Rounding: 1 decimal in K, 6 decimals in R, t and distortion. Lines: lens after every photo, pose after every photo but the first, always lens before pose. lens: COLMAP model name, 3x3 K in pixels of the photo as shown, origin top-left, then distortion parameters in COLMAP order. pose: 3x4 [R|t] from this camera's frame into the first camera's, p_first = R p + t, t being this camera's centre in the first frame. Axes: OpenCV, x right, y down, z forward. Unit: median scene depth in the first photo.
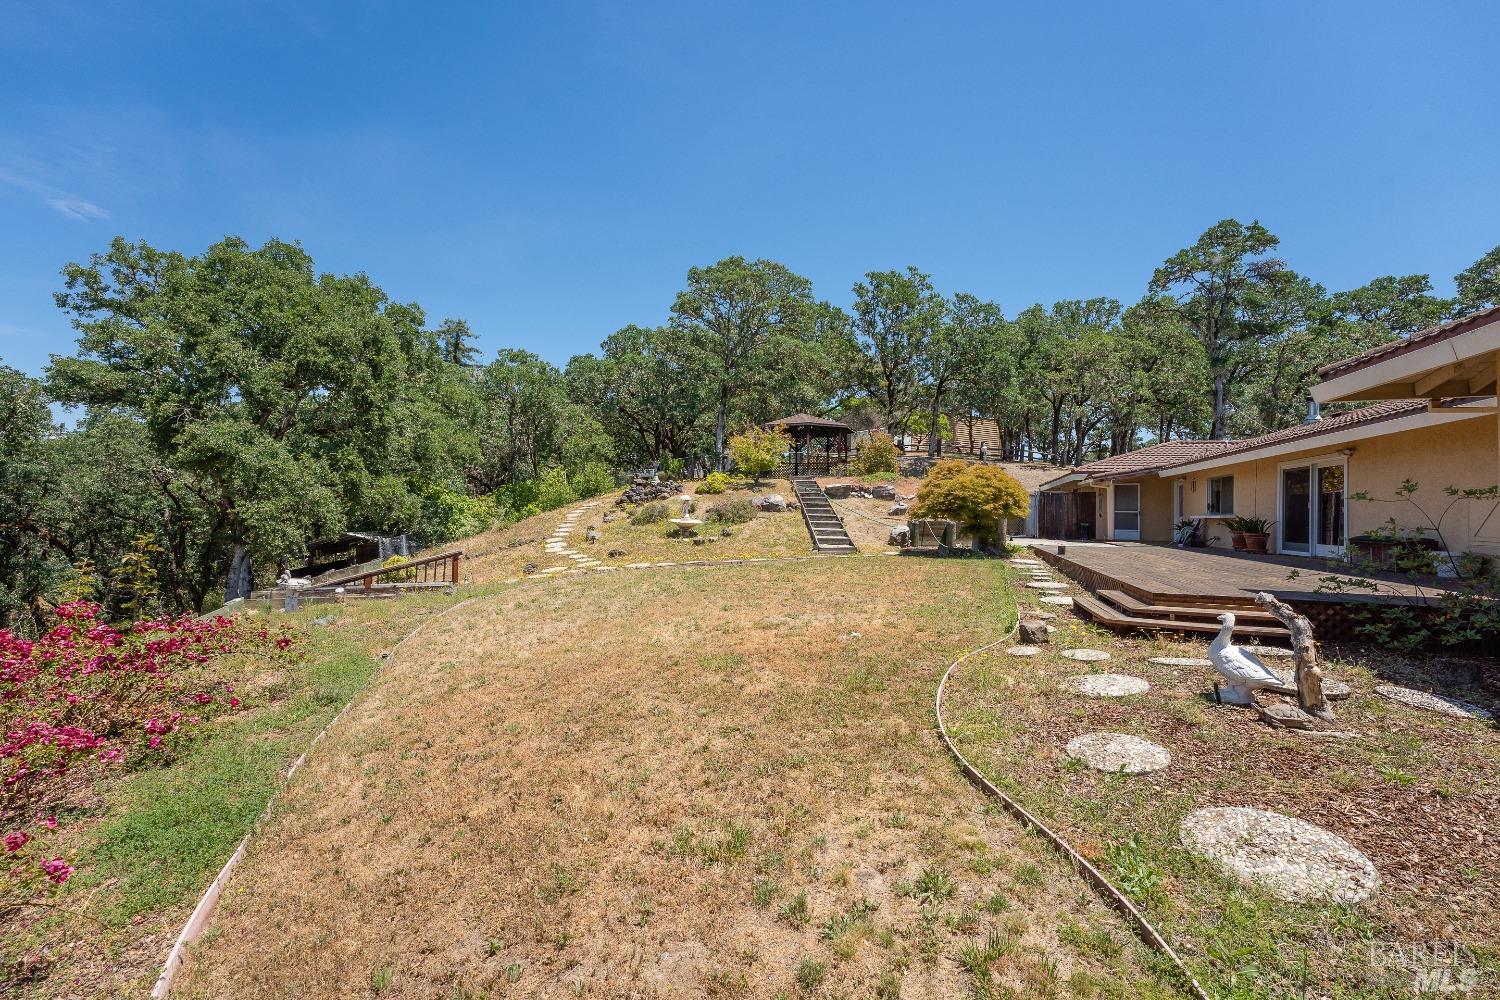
lens RADIAL K [[608.9, 0, 782.5], [0, 608.9, 496.4], [0, 0, 1]] dist [0.008122, -0.001443]
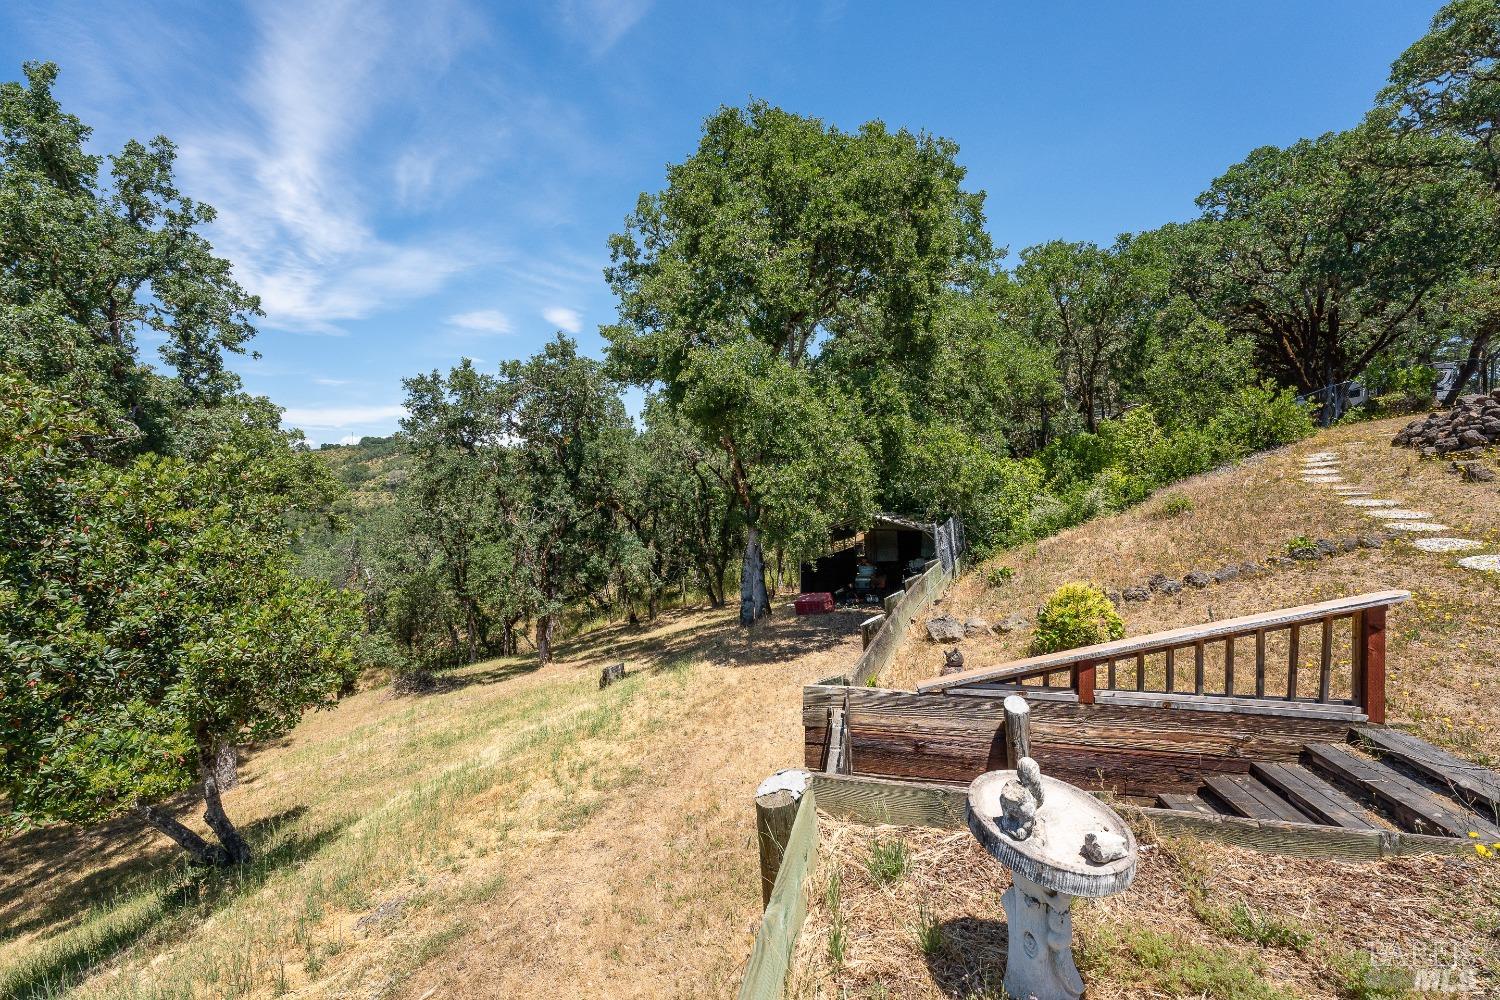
lens RADIAL K [[608.9, 0, 749.6], [0, 608.9, 496.7], [0, 0, 1]] dist [0.008122, -0.001443]
pose [[0.754407, -0.002734, -0.656401, -0.367449], [0.025685, 0.999348, 0.025357, 0.017305], [0.655904, -0.035989, 0.753986, 0.402585]]
